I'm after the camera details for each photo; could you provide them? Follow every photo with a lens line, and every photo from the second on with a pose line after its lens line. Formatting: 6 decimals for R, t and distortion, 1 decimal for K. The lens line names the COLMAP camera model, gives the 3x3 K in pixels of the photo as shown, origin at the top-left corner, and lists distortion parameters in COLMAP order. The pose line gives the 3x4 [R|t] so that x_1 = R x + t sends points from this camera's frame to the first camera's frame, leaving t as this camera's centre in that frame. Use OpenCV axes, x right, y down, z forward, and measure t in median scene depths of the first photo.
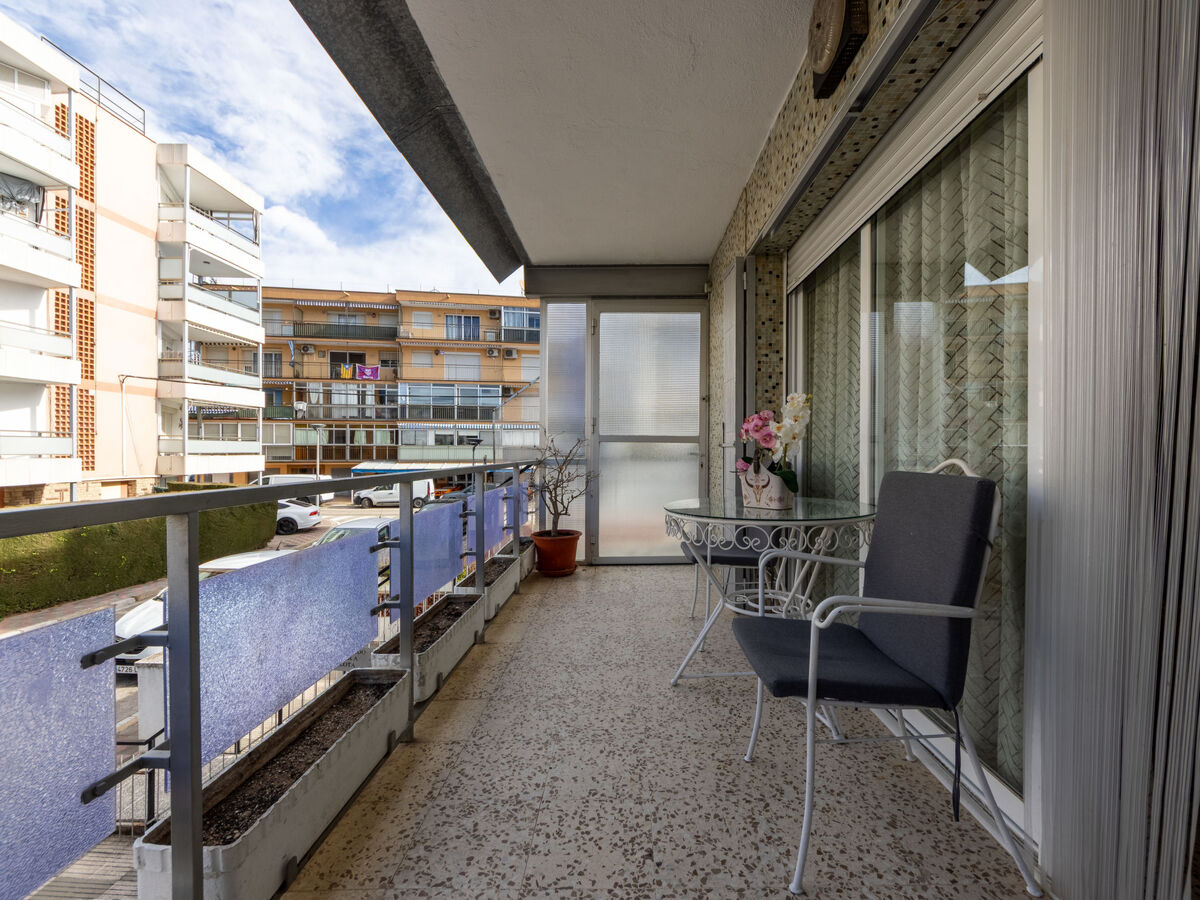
lens RADIAL K [[525.5, 0, 600.0], [0, 525.5, 450.0], [0, 0, 1]] dist [0.000752, -0.010340]
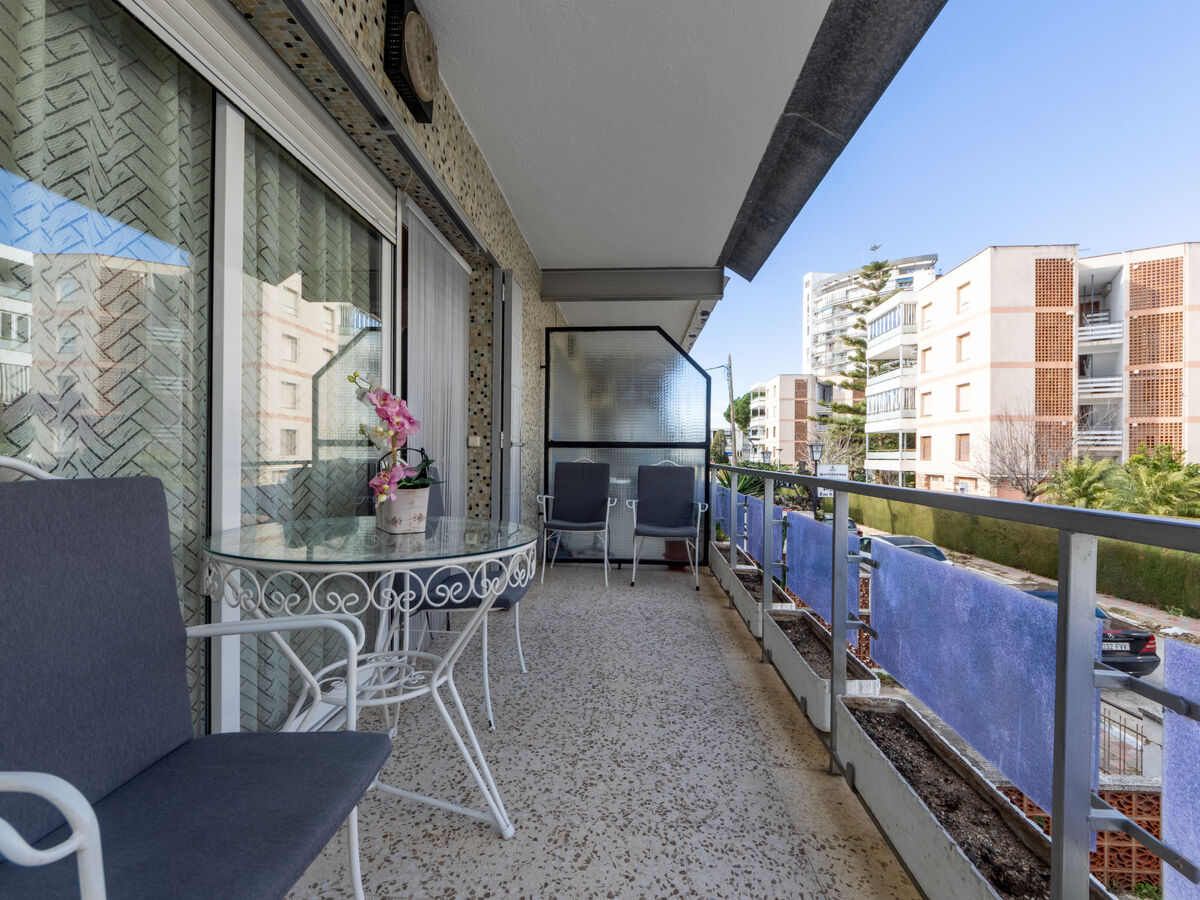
lens RADIAL K [[525.5, 0, 600.0], [0, 525.5, 450.0], [0, 0, 1]] dist [0.000752, -0.010340]
pose [[-0.999745, -0.009557, 0.020471, 0.032701], [-0.009603, 0.999952, -0.002180, -0.004787], [-0.020449, -0.002376, -0.999788, 1.932814]]
